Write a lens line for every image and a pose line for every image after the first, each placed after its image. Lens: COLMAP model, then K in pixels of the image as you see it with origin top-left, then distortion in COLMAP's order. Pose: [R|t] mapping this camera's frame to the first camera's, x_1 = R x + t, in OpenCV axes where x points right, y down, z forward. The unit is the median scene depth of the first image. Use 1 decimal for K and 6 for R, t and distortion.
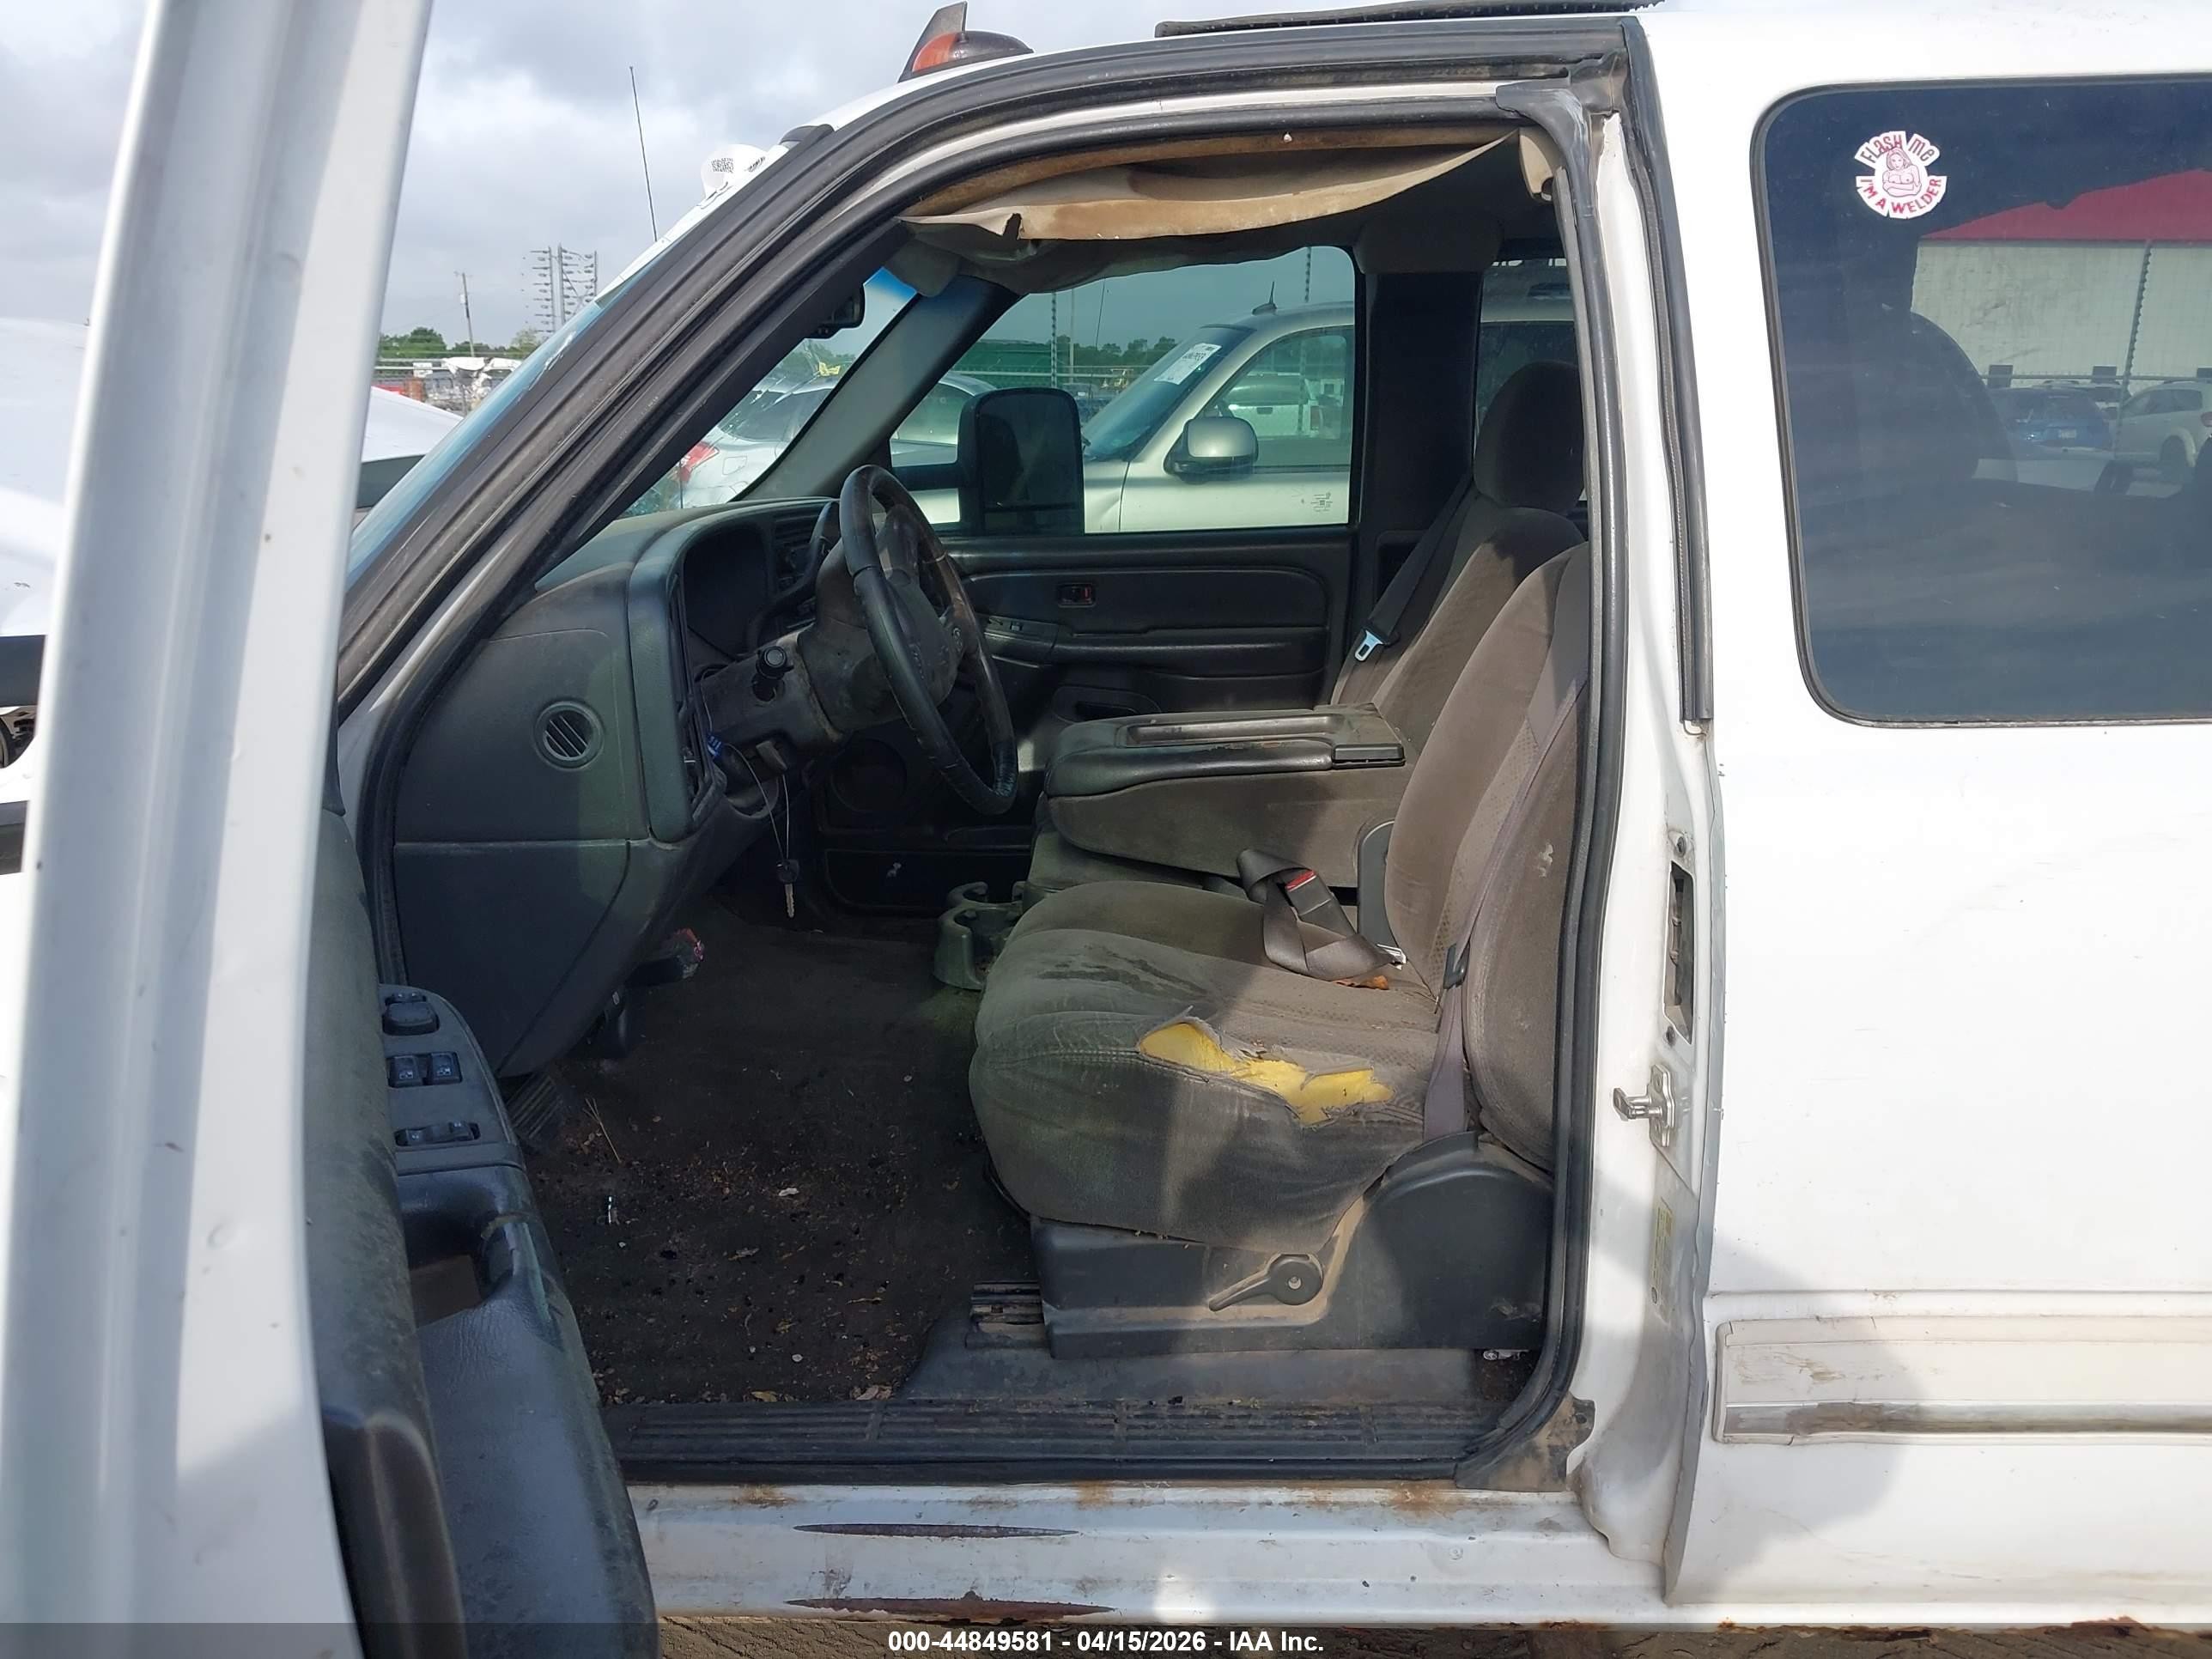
lens RADIAL K [[1747.6, 0, 1098.7], [0, 1747.6, 828.8], [0, 0, 1]] dist [0.007093, -0.014522]
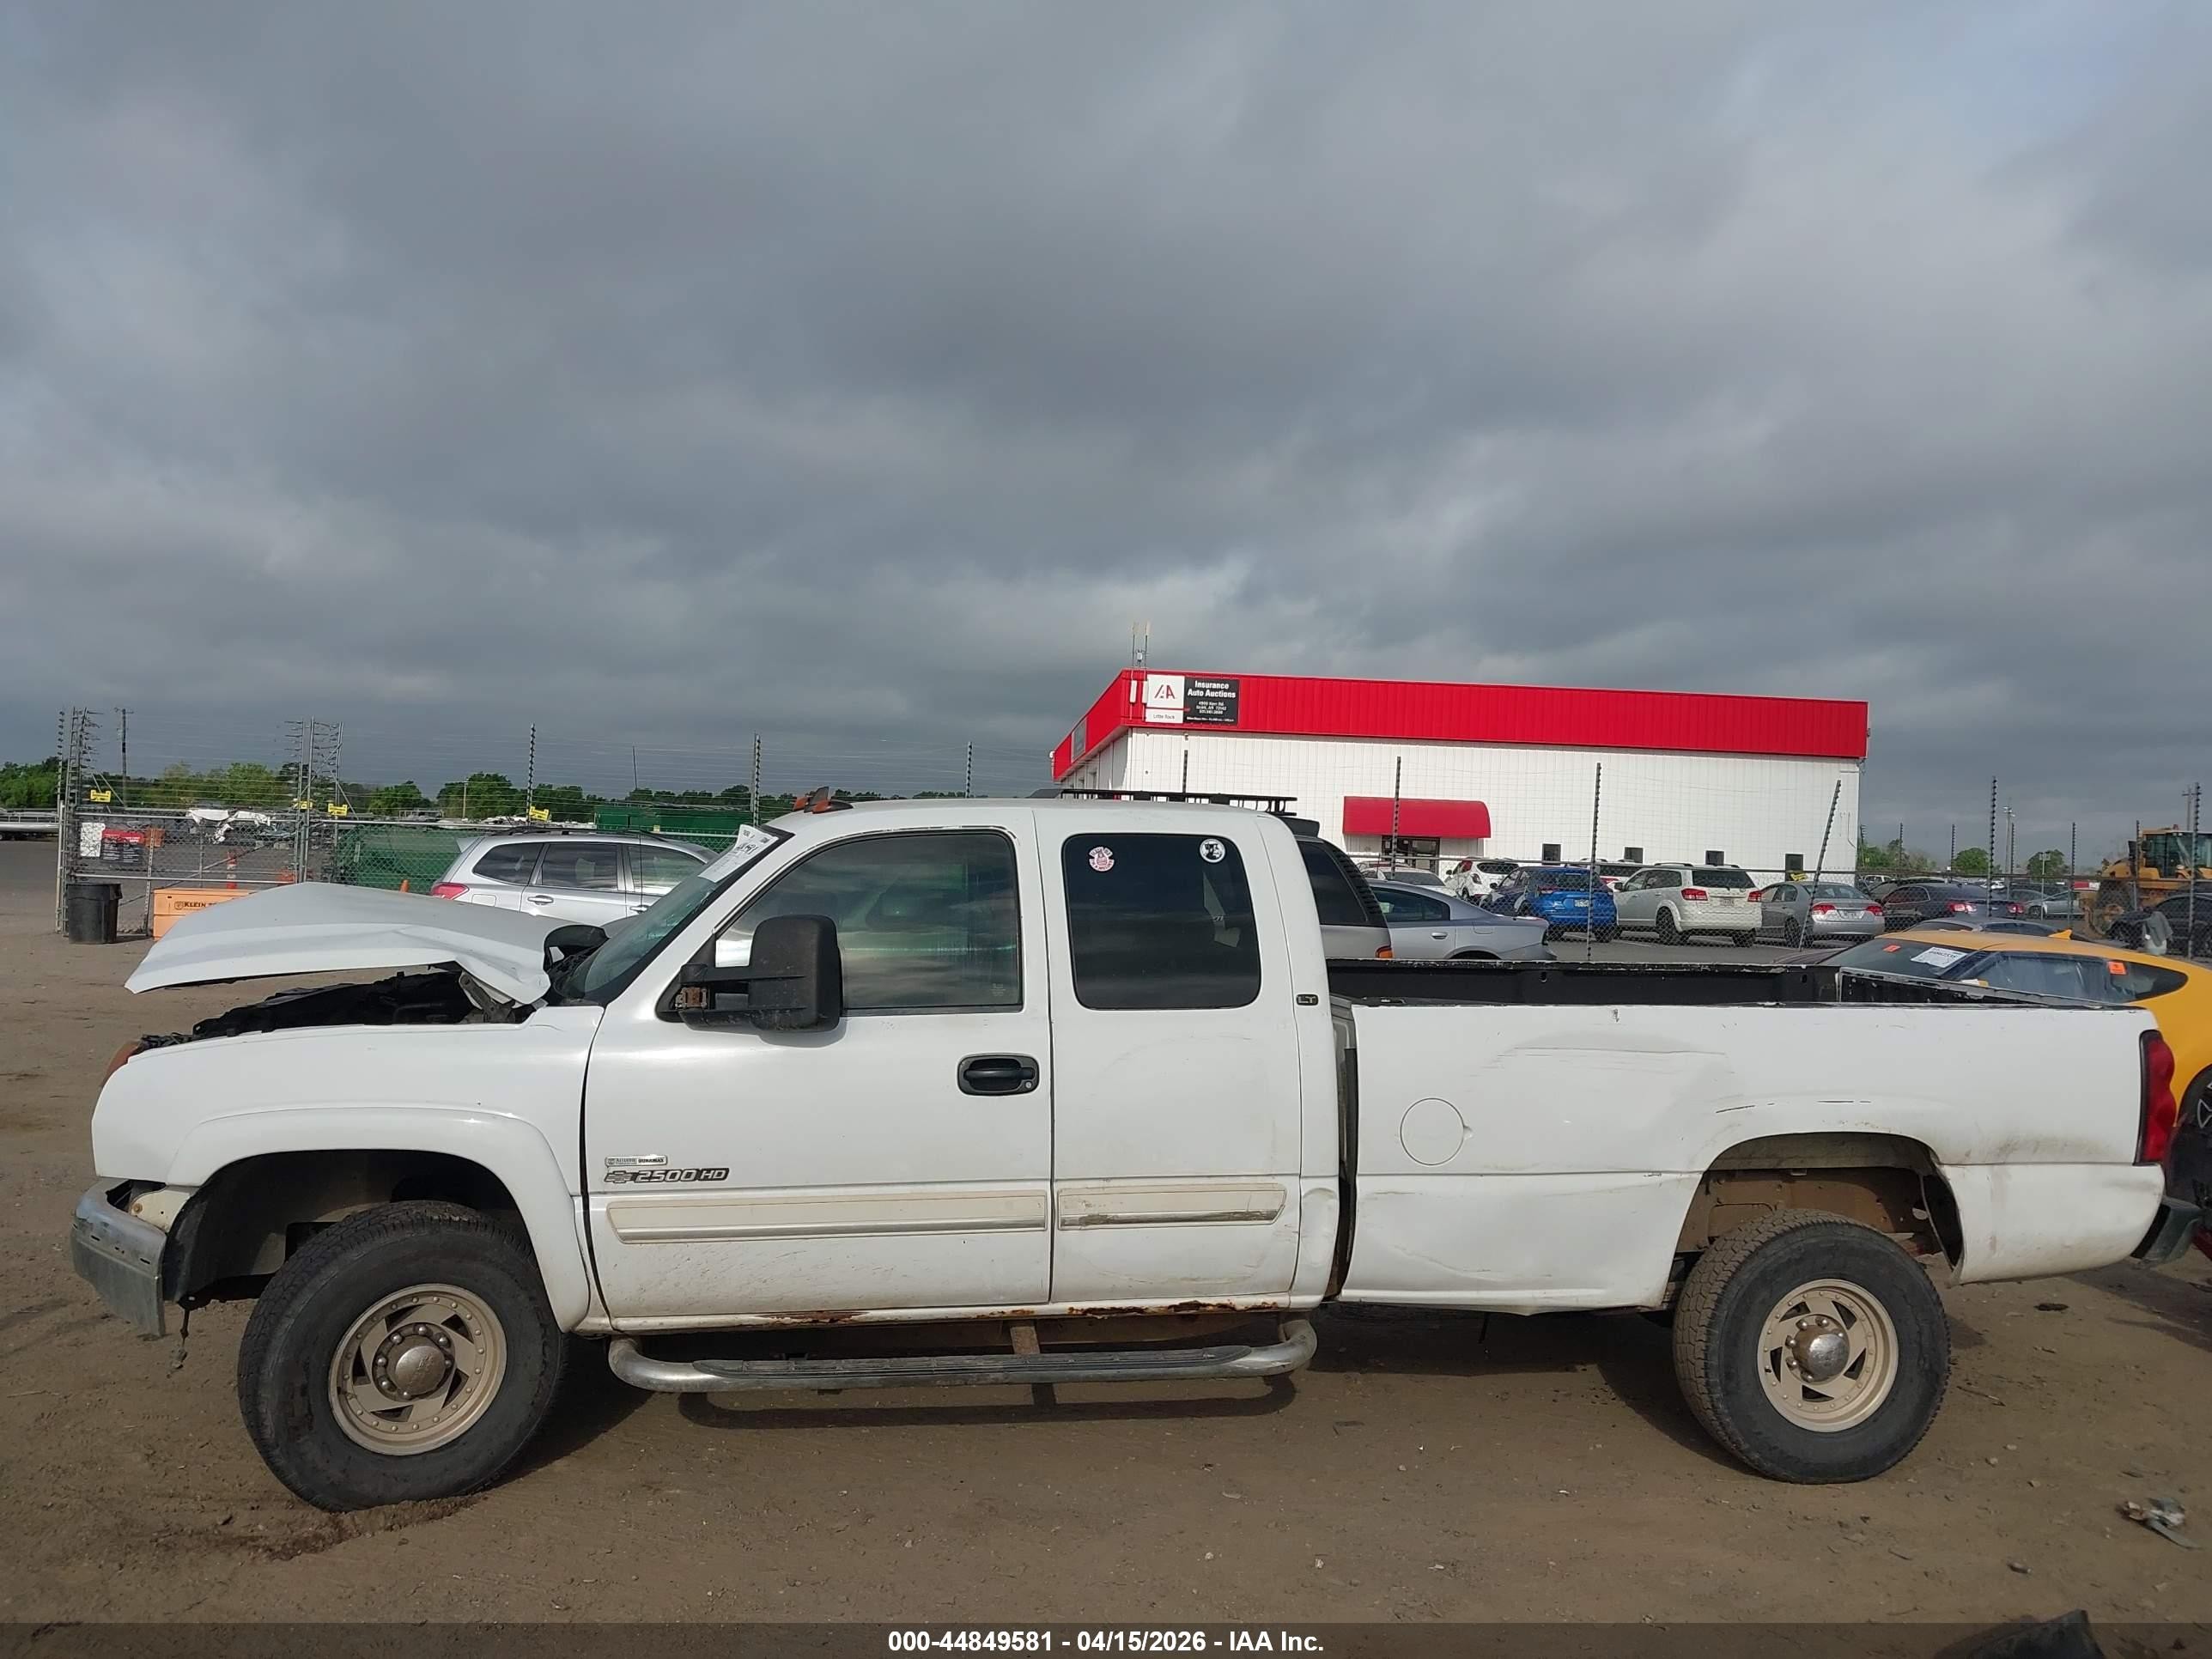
lens RADIAL K [[1714.1, 0, 1106.0], [0, 1714.1, 829.5], [0, 0, 1]] dist [0.048566, -0.058396]
pose [[0.983170, 0.025211, 0.180943, -0.151927], [0.021090, 0.968149, -0.249485, 0.399395], [-0.181470, 0.249102, 0.951324, -2.123290]]
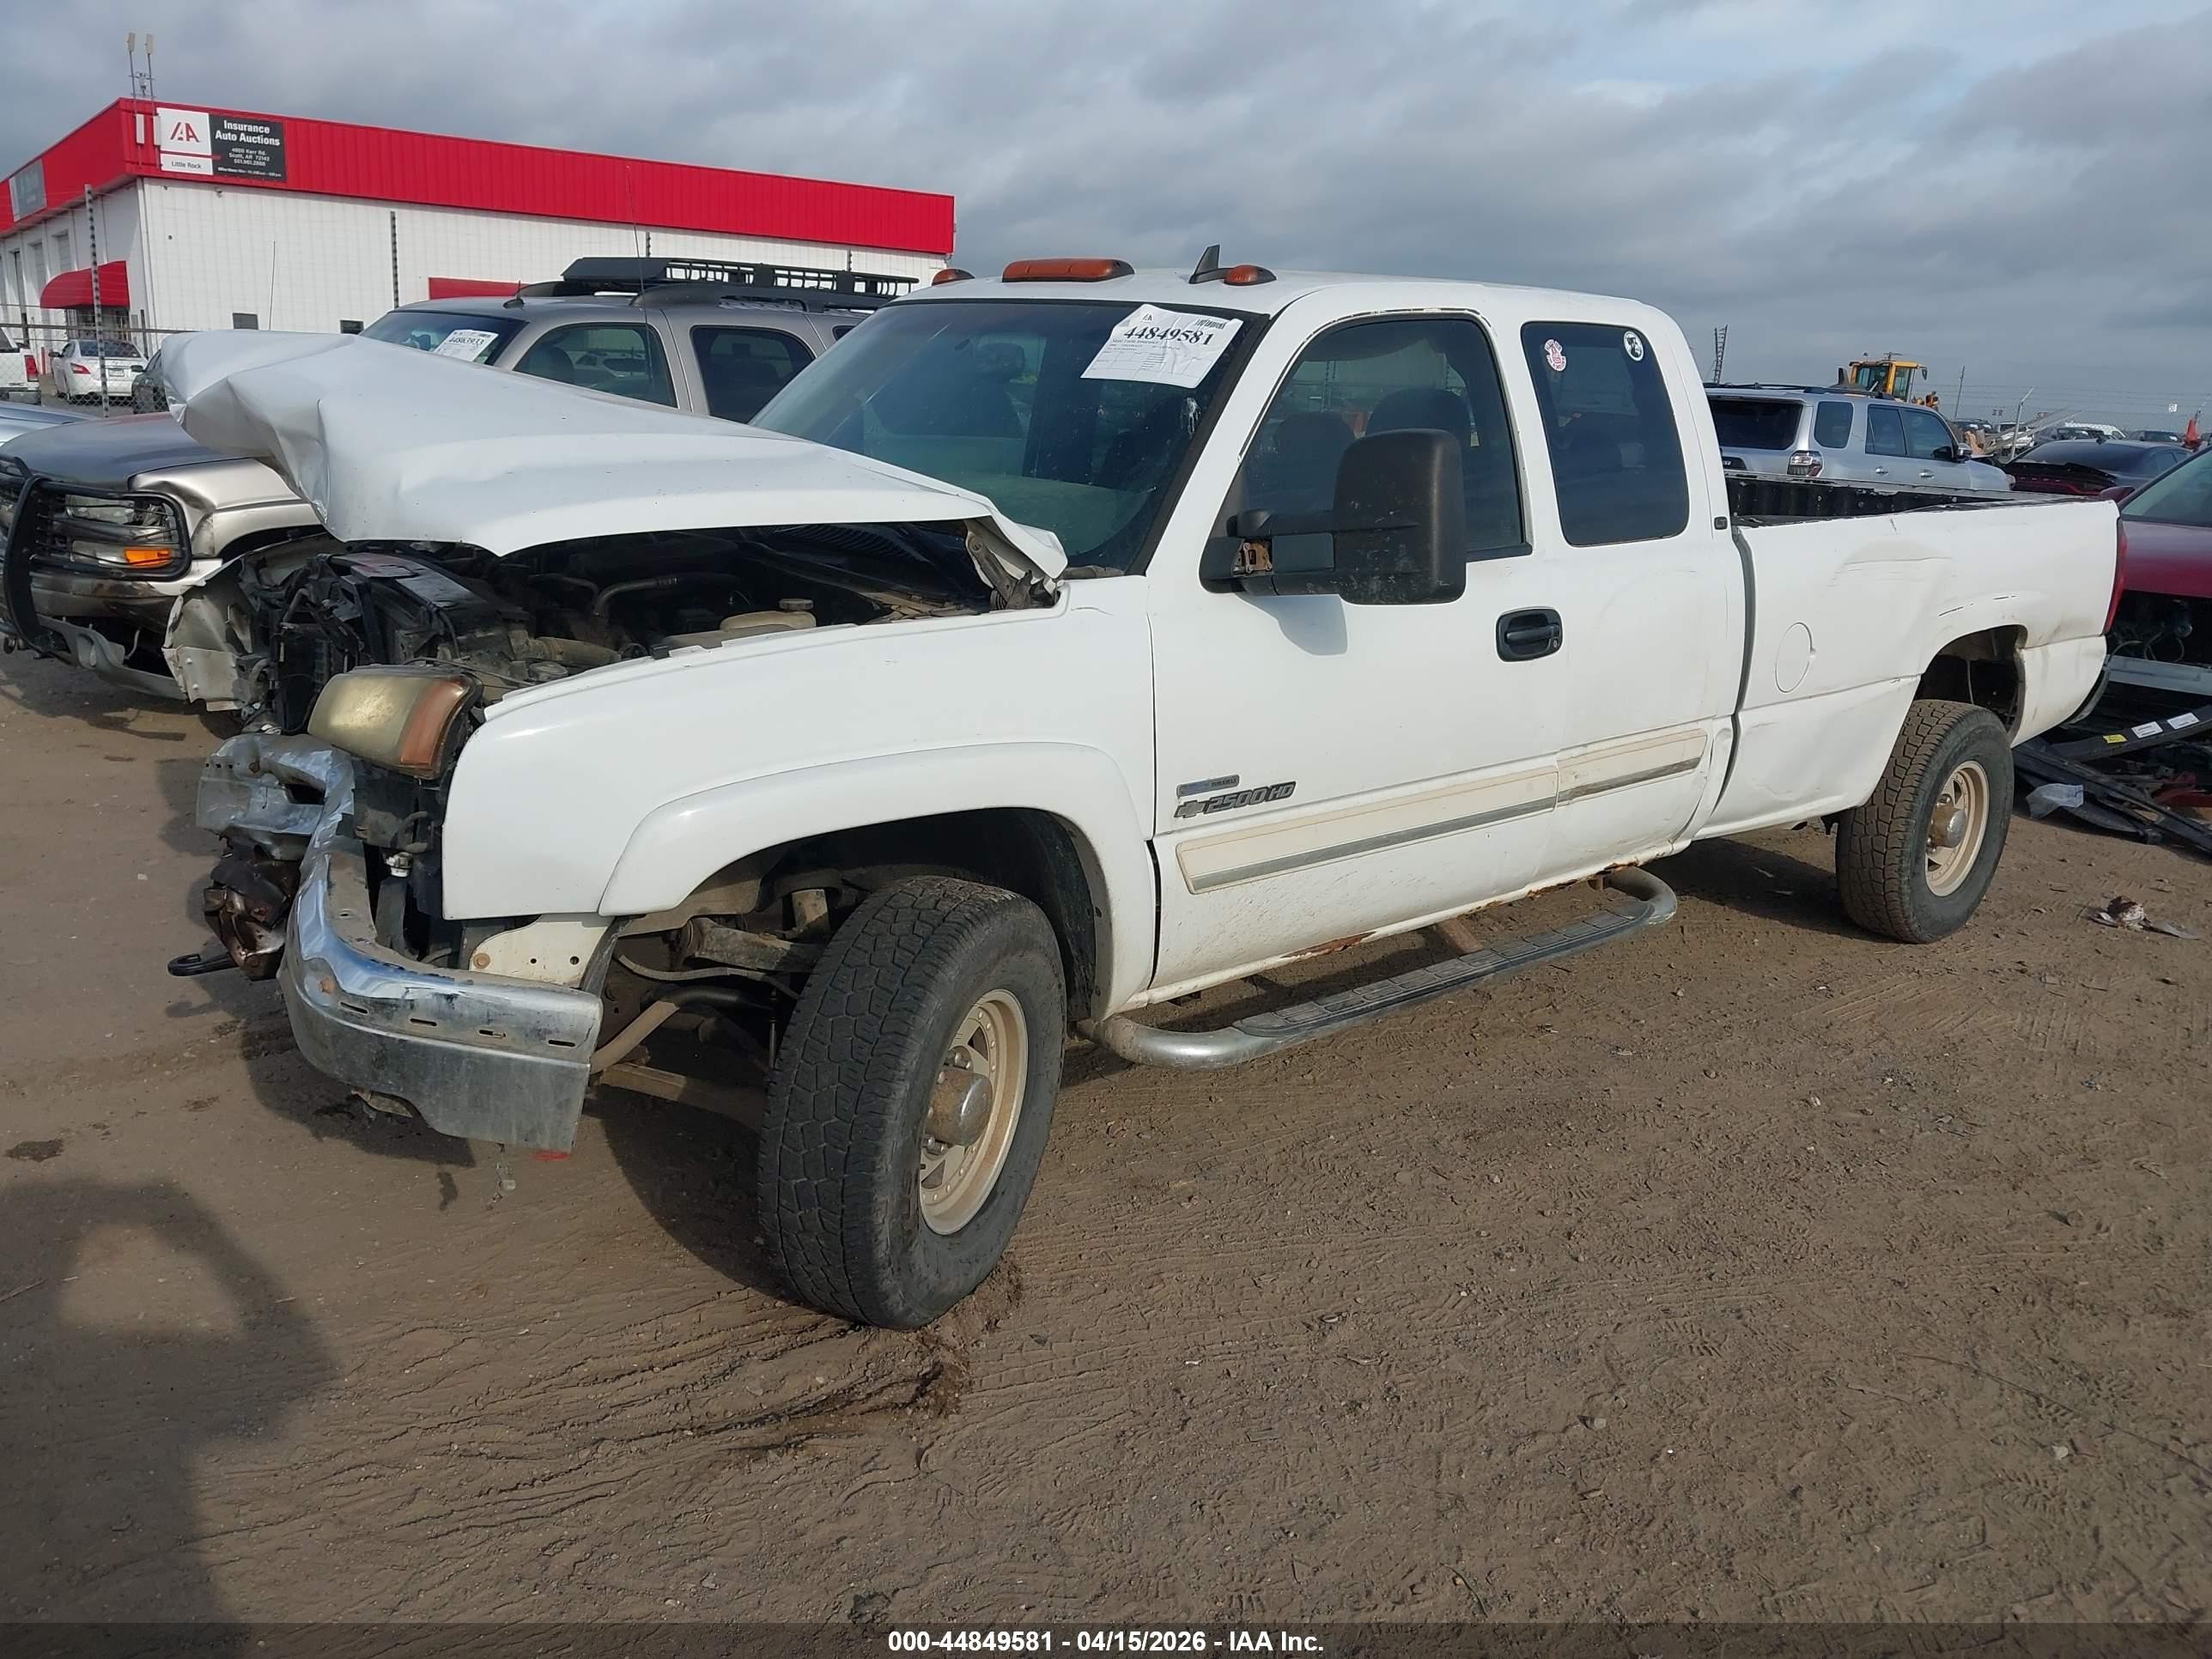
lens RADIAL K [[1731.6, 0, 1096.7], [0, 1731.6, 827.2], [0, 0, 1]] dist [0.009759, -0.012186]
pose [[0.744010, -0.145634, 0.652104, -1.867398], [0.129547, 0.988879, 0.073042, 0.079170], [-0.655490, 0.030134, 0.754603, -0.573047]]
